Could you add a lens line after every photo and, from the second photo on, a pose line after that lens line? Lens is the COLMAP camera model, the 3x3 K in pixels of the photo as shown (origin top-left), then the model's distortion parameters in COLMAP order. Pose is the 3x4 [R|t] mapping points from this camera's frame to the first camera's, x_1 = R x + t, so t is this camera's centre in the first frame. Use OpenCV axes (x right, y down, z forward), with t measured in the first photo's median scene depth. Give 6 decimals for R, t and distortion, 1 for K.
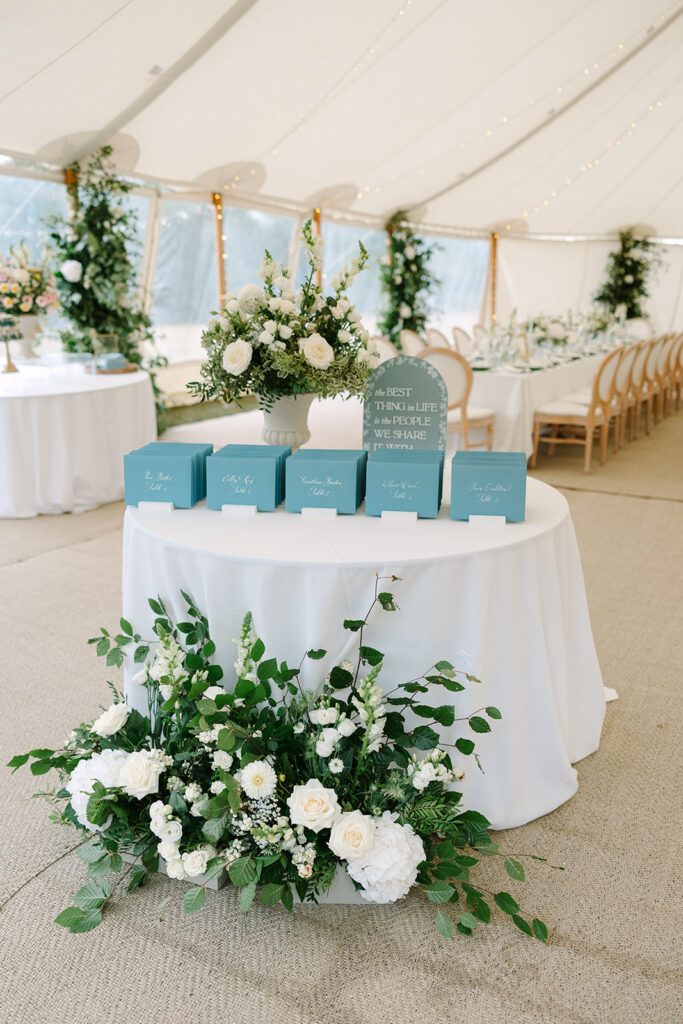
lens RADIAL K [[1782.9, 0, 231.8], [0, 1782.9, 740.9], [0, 0, 1]] dist [0.018155, 0.019545]
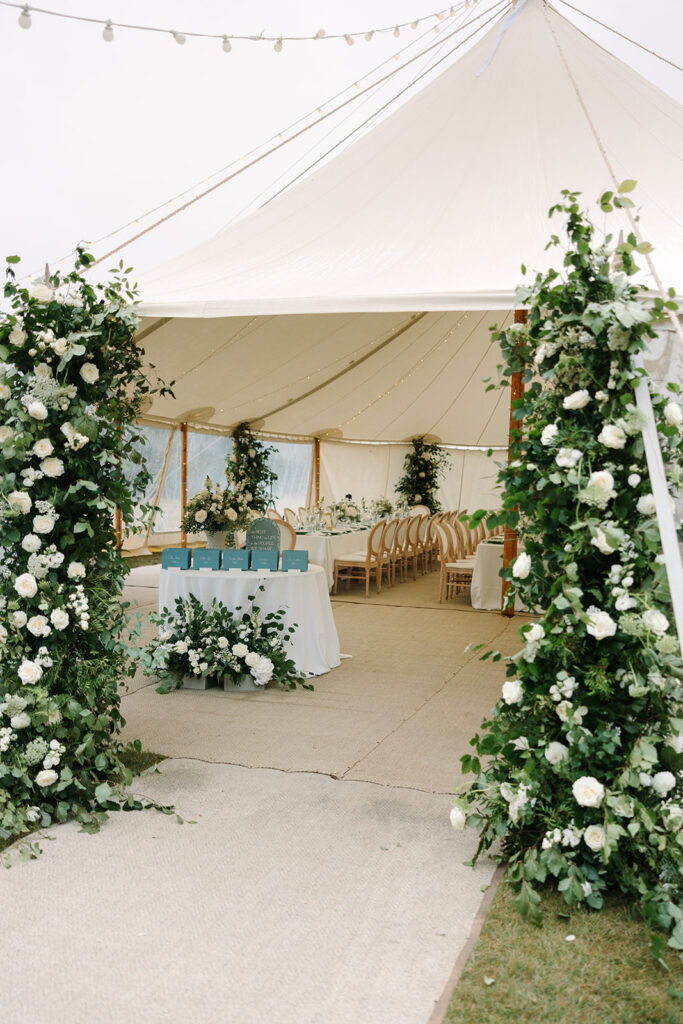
lens RADIAL K [[1708.9, 0, 342.2], [0, 1708.9, 533.3], [0, 0, 1]] dist [0.029282, 0.107892]
pose [[0.988327, 0.010792, 0.151962, -0.054798], [0.021680, 0.977373, -0.210408, 0.109010], [-0.150795, 0.211246, 0.965731, -0.462098]]
